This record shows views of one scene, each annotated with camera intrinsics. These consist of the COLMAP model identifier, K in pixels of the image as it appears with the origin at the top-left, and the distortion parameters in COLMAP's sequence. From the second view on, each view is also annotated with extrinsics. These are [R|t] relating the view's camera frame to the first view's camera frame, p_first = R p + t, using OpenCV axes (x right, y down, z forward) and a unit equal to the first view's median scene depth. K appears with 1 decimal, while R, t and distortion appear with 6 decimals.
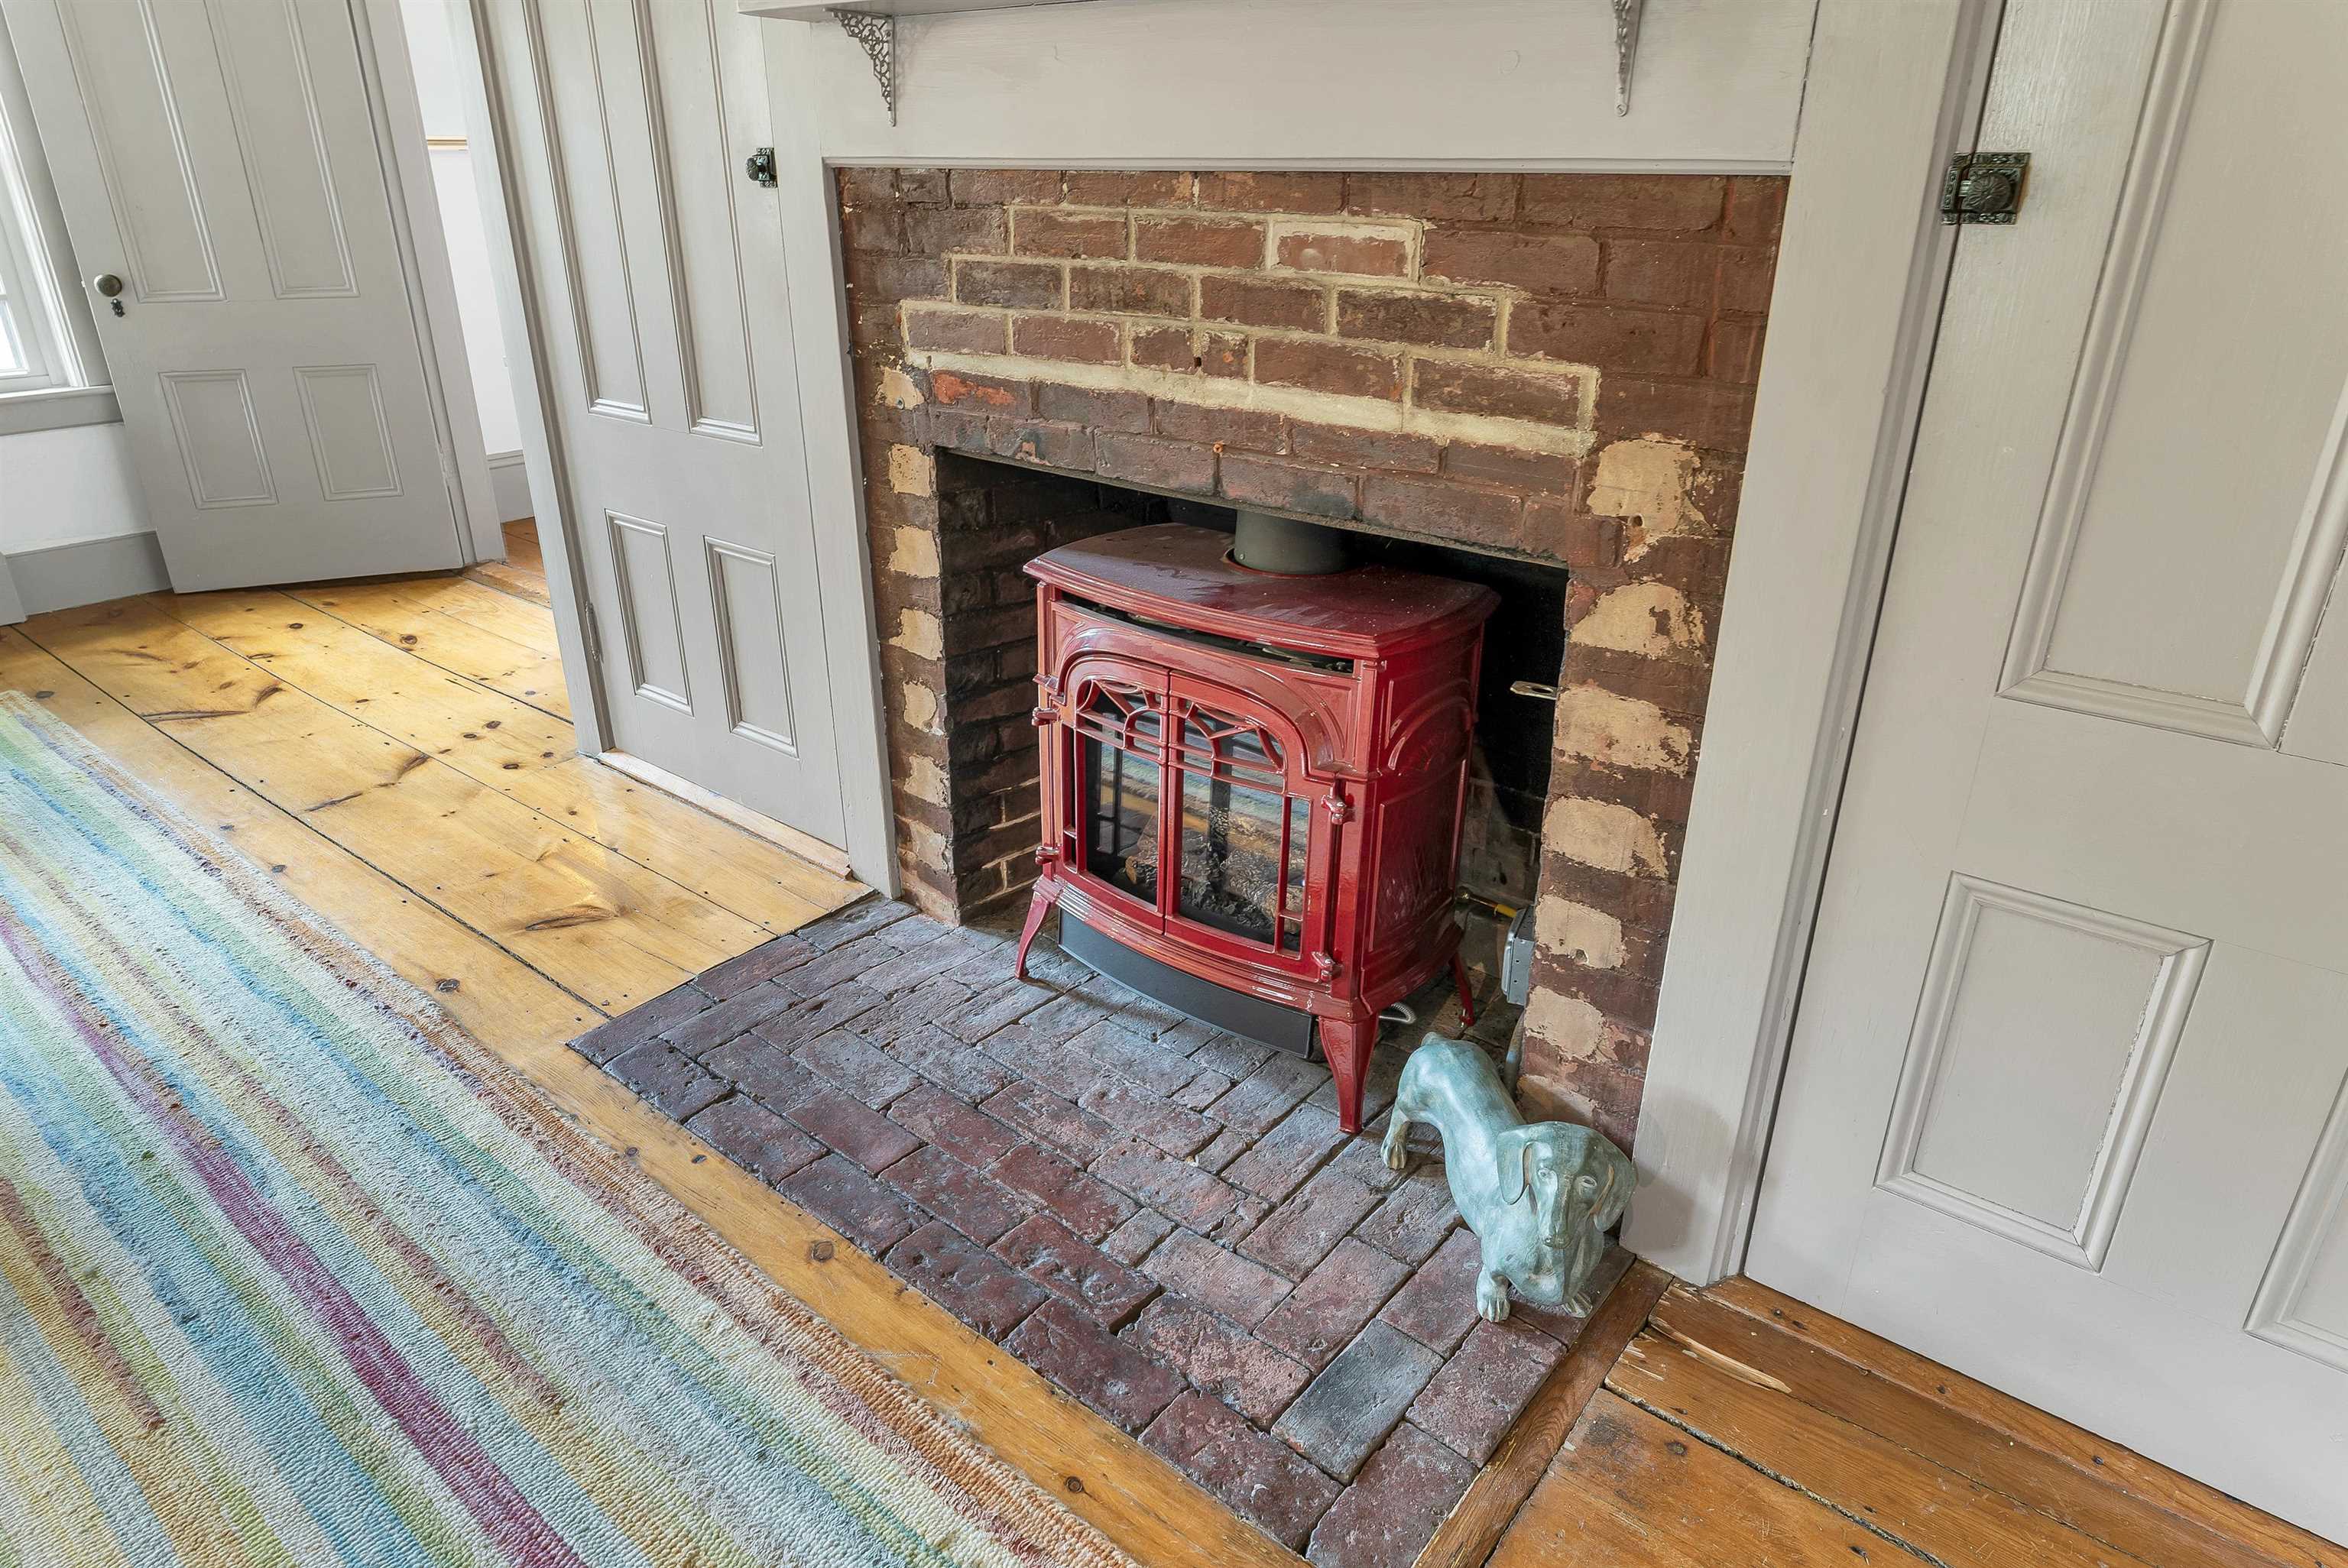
lens RADIAL K [[1457.3, 0, 1174.7], [0, 1457.3, 784.5], [0, 0, 1]] dist [-0.004179, 0.003411]
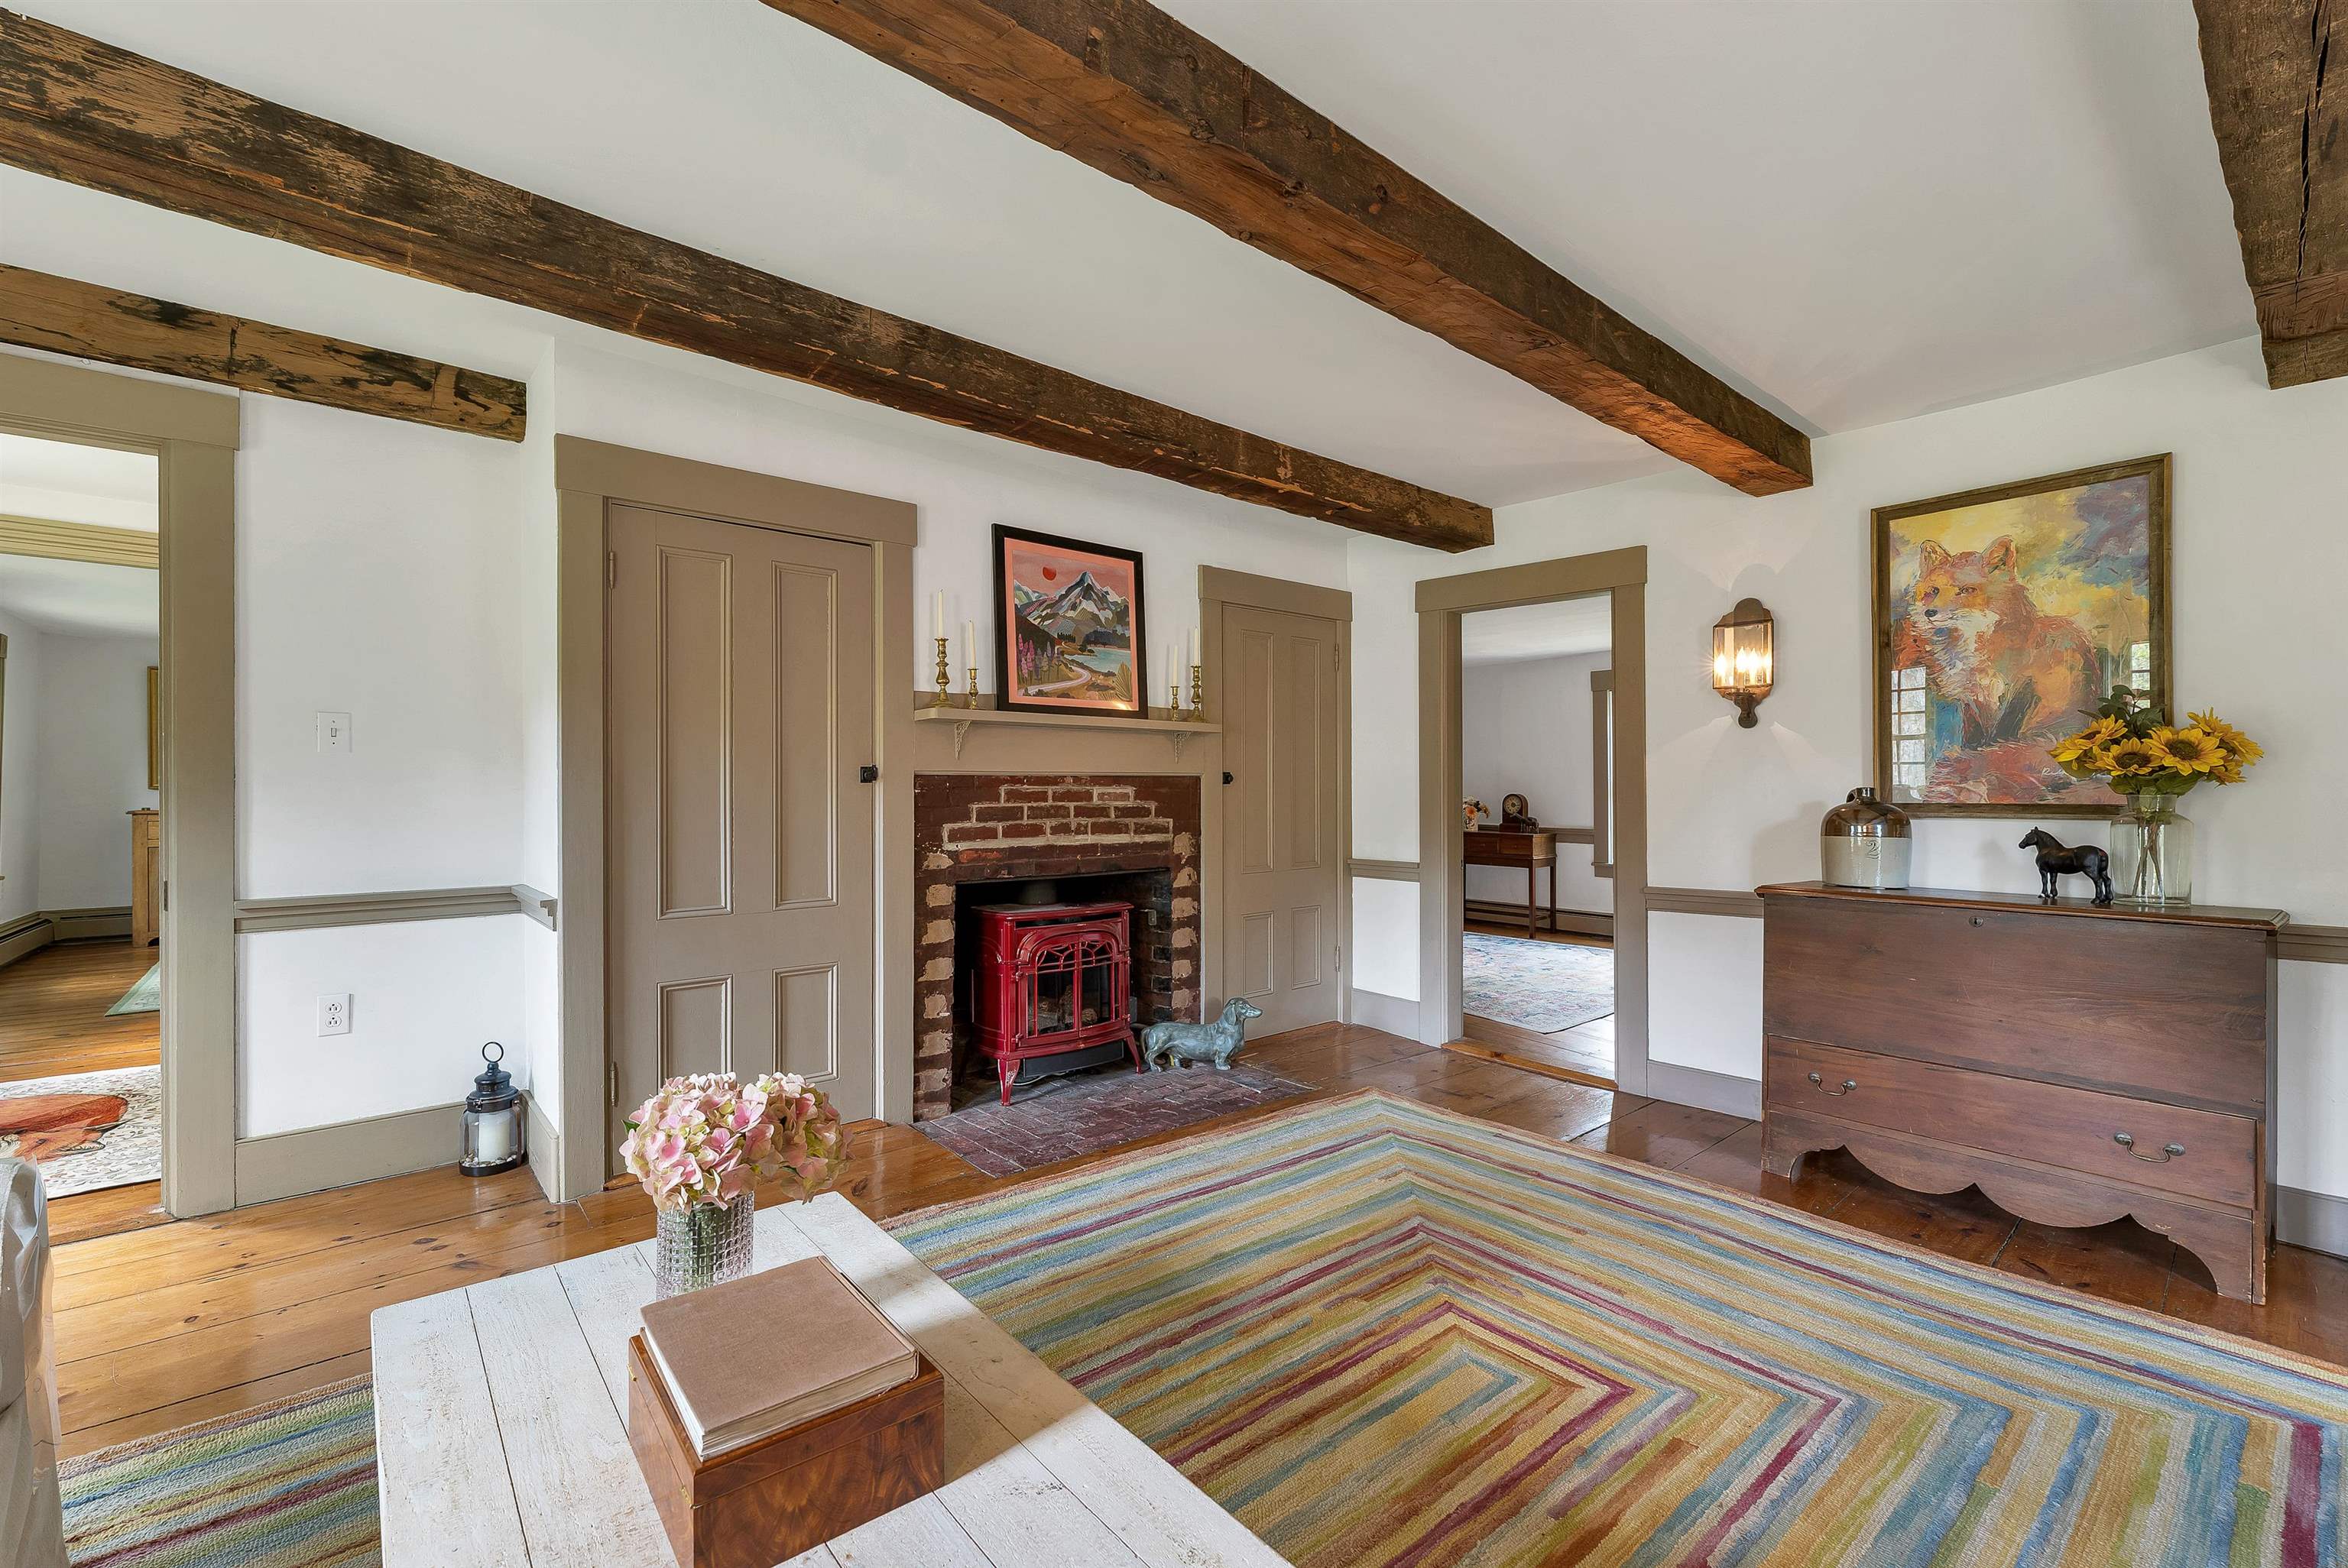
lens RADIAL K [[987.4, 0, 1181.0], [0, 987.4, 787.2], [0, 0, 1]] dist [-0.004842, -0.000257]
pose [[0.157973, 0.010651, 0.987386, -2.125449], [0.406090, 0.910767, -0.074795, -0.125634], [-0.900075, 0.412783, 0.139551, 0.464600]]
